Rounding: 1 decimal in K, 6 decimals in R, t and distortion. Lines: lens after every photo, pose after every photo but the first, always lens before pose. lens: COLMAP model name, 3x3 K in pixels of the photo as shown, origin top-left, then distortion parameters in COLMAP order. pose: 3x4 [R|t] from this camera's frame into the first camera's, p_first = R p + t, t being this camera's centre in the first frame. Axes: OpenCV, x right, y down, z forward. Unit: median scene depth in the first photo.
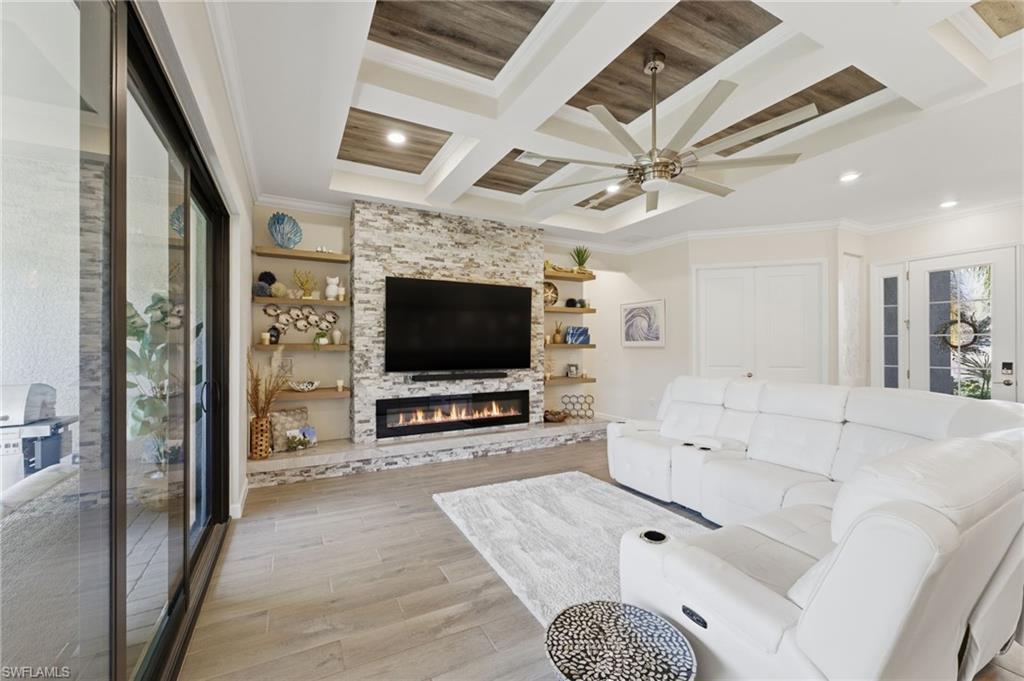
lens RADIAL K [[426.3, 0, 513.8], [0, 426.3, 344.6], [0, 0, 1]] dist [-0.001205, -0.000049]
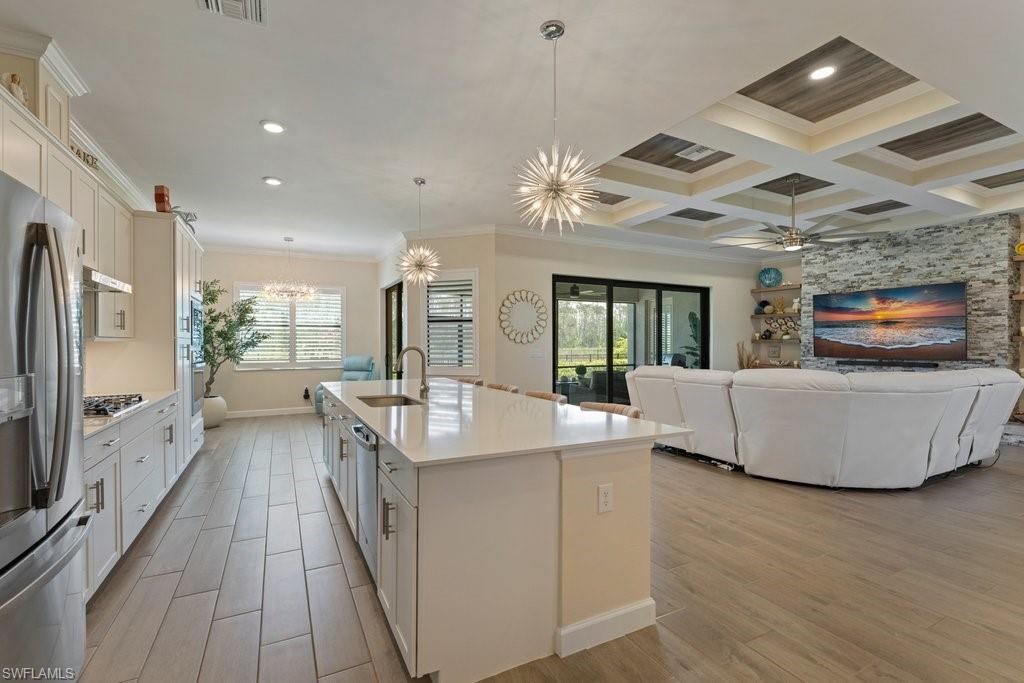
lens RADIAL K [[441.1, 0, 491.7], [0, 441.1, 345.8], [0, 0, 1]] dist [0.000009, 0.000247]
pose [[-0.044815, 0.006852, -0.998972, 1.266975], [0.005894, 0.999961, 0.006595, 0.006921], [0.998978, -0.005592, -0.044853, -0.096537]]
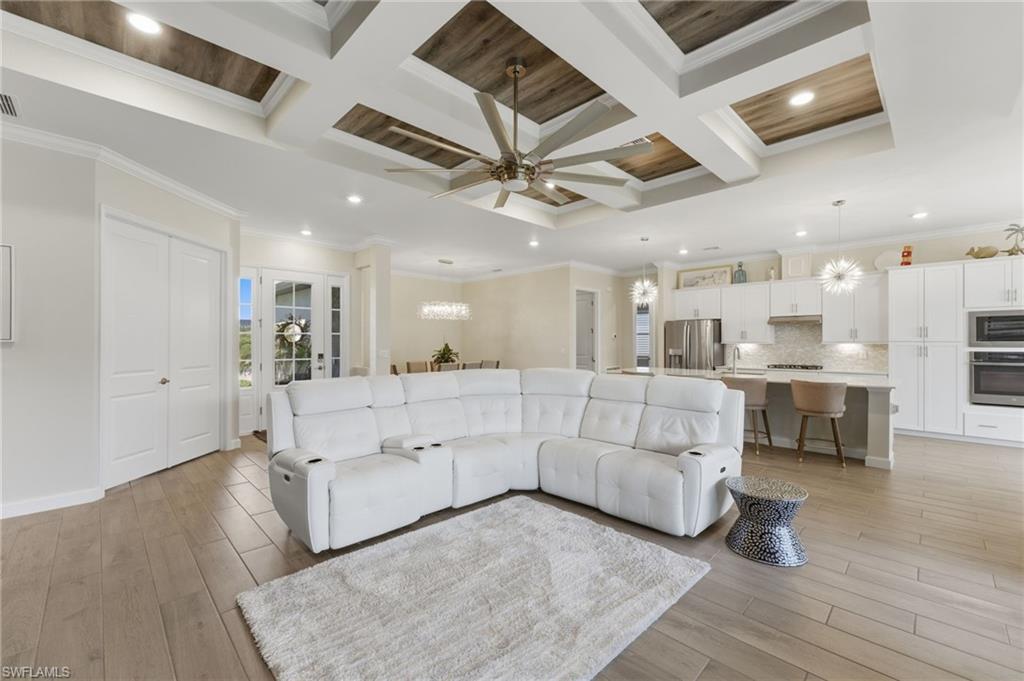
lens RADIAL K [[416.5, 0, 512.0], [0, 416.5, 340.5], [0, 0, 1]] dist [-0.002430, -0.000126]
pose [[-0.286170, 0.005405, 0.958164, -0.361077], [-0.004275, 0.999967, -0.006917, 0.004079], [-0.958169, -0.006076, -0.286137, 0.743884]]
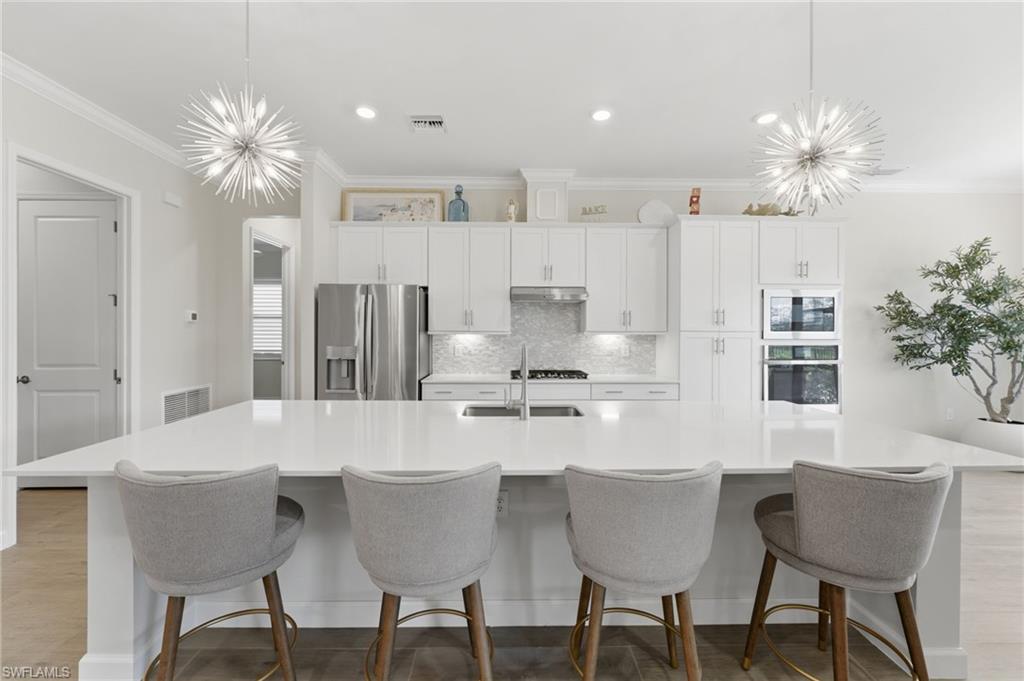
lens RADIAL K [[407.5, 0, 506.2], [0, 407.5, 340.1], [0, 0, 1]] dist [-0.000326, 0.000153]
pose [[-0.887307, -0.009897, 0.461074, 0.425644], [-0.004112, 0.999900, 0.013549, 0.001937], [-0.461162, 0.010126, -0.887258, 0.169237]]
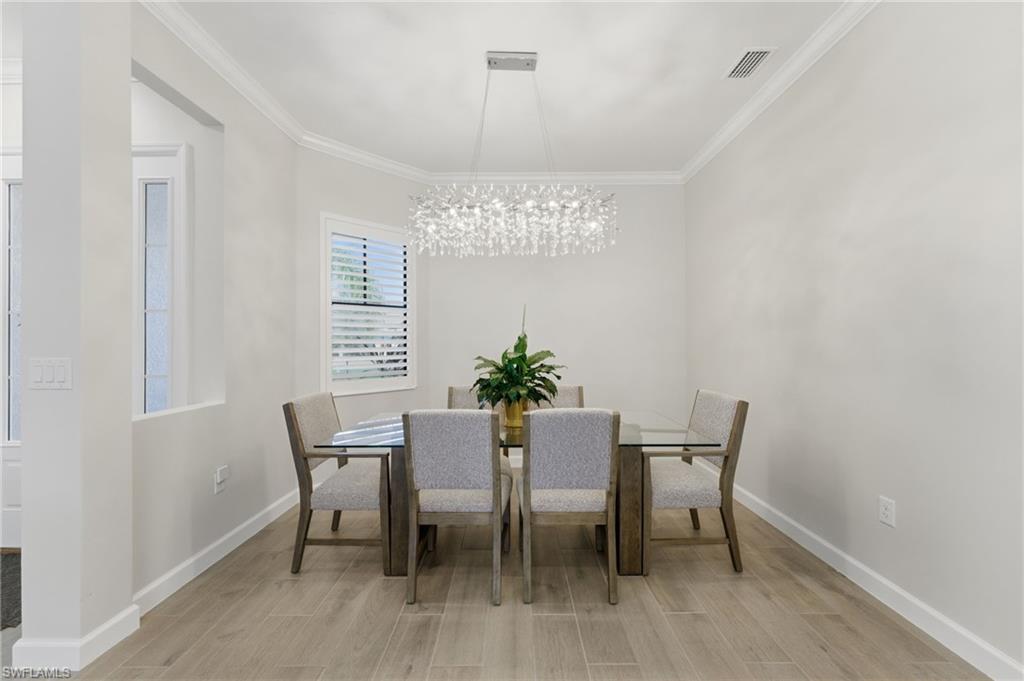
lens RADIAL K [[407.5, 0, 506.2], [0, 407.5, 340.1], [0, 0, 1]] dist [-0.000326, 0.000153]
pose [[0.490356, 0.009575, 0.871470, 0.892509], [0.000896, 0.999934, -0.011491, 0.018111], [-0.871522, 0.006416, 0.490315, 0.288812]]
